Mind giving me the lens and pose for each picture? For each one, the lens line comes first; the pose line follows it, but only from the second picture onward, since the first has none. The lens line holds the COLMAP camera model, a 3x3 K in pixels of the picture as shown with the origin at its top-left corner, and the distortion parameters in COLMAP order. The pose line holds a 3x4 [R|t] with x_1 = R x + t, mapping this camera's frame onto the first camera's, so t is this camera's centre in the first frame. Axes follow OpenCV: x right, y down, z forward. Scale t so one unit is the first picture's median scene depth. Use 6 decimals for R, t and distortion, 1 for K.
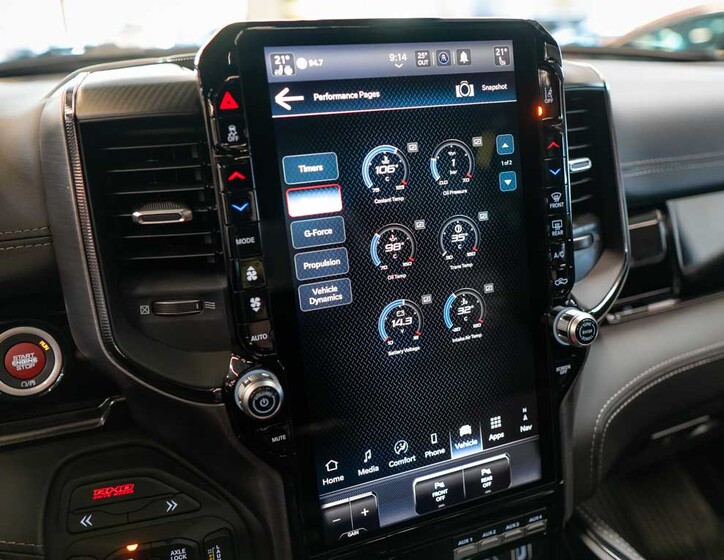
lens RADIAL K [[632.8, 0, 375.3], [0, 632.8, 269.0], [0, 0, 1]] dist [-0.003761, -0.005937]
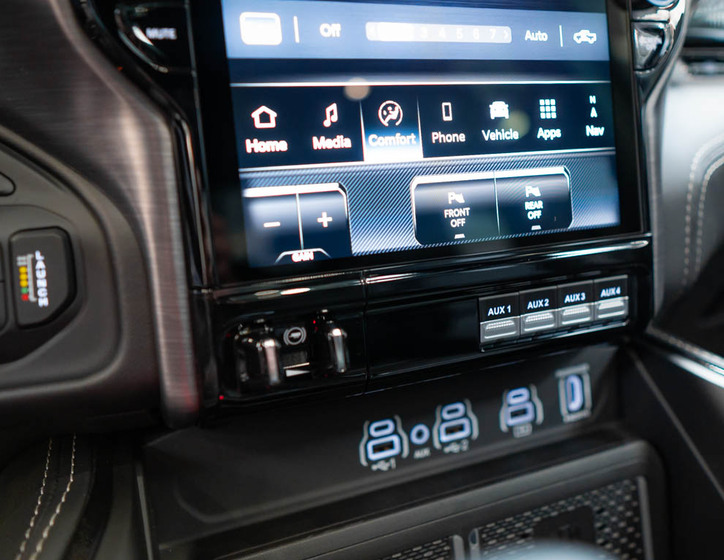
lens RADIAL K [[632.8, 0, 382.2], [0, 632.8, 249.9], [0, 0, 1]] dist [-0.003761, -0.005937]
pose [[0.999394, 0.008680, 0.033708, 0.015097], [-0.005576, 0.995826, -0.091104, 0.449727], [-0.034358, 0.090861, 0.995271, 0.439285]]
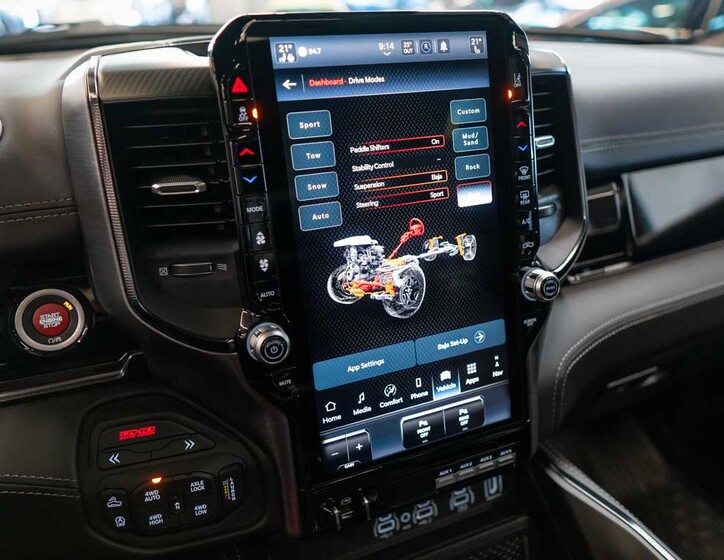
lens RADIAL K [[632.8, 0, 380.6], [0, 632.8, 267.2], [0, 0, 1]] dist [-0.003761, -0.005937]
pose [[0.998289, -0.009838, 0.057632, -0.039835], [0.007702, 0.999279, 0.037169, 0.016389], [-0.057957, -0.036661, 0.997646, -0.130374]]
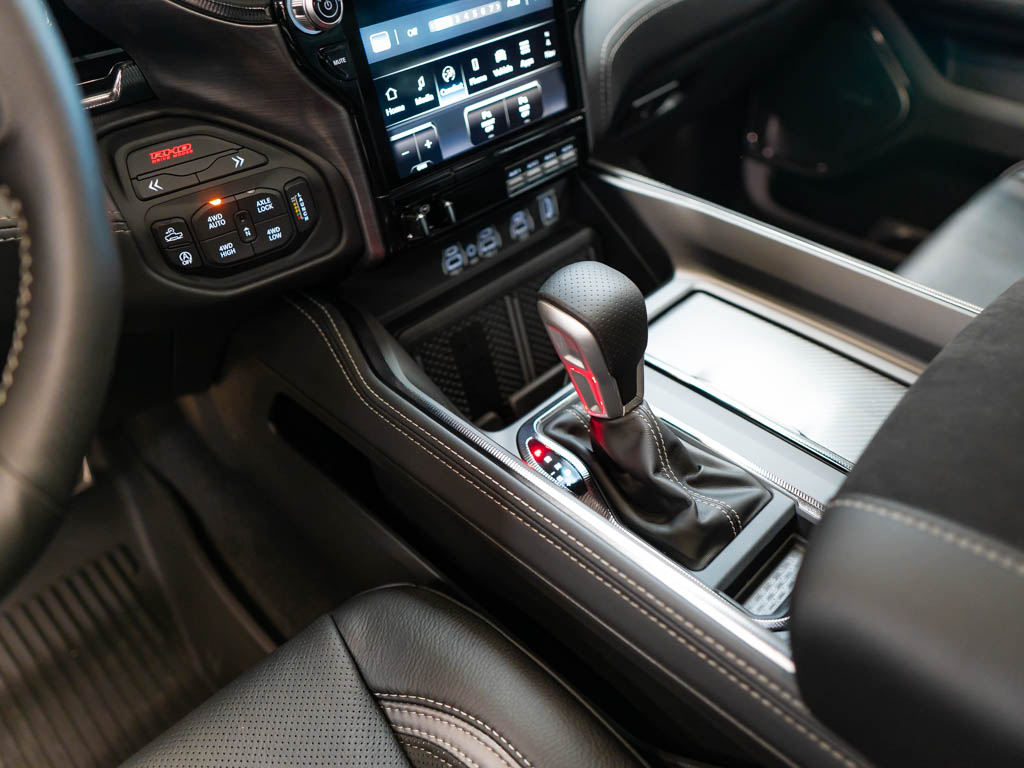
lens RADIAL K [[785.5, 0, 540.1], [0, 785.5, 389.1], [0, 0, 1]] dist [-0.003507, -0.010550]
pose [[0.906411, -0.270035, 0.324809, -0.362737], [0.143928, 0.920394, 0.363539, 0.306131], [-0.397120, -0.282766, 0.873120, -0.284156]]
